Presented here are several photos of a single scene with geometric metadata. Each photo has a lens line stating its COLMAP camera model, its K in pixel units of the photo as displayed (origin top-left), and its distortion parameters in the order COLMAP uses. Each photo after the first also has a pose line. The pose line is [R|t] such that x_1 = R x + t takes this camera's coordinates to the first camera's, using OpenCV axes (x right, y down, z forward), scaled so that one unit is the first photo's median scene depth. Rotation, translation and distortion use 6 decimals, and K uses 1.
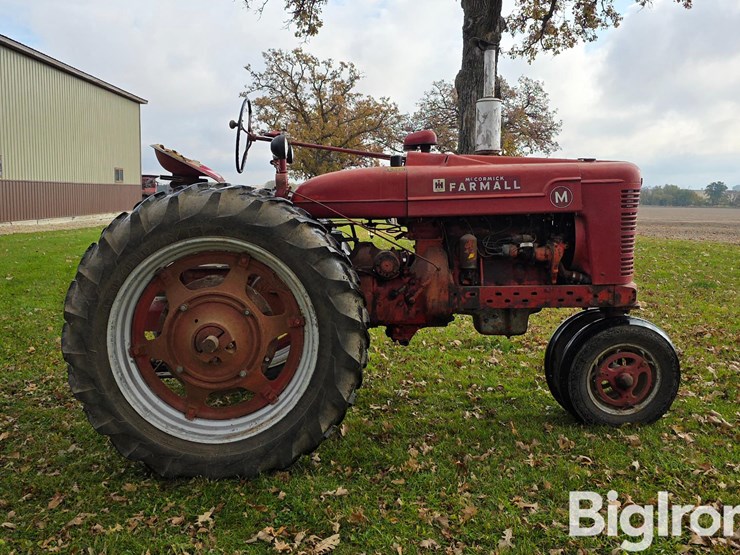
lens RADIAL K [[739.4, 0, 370.0], [0, 739.4, 277.5], [0, 0, 1]] dist [0.121814, -0.229658]
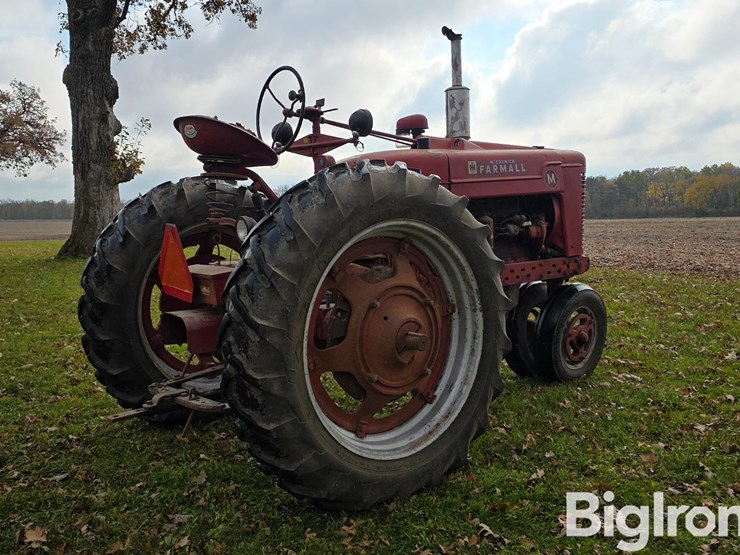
lens RADIAL K [[739.4, 0, 370.0], [0, 739.4, 277.5], [0, 0, 1]] dist [0.121814, -0.229658]
pose [[0.808366, -0.081939, 0.582950, -0.621010], [0.090918, 0.995762, 0.013890, -0.001793], [-0.581617, 0.041772, 0.812389, 0.263117]]
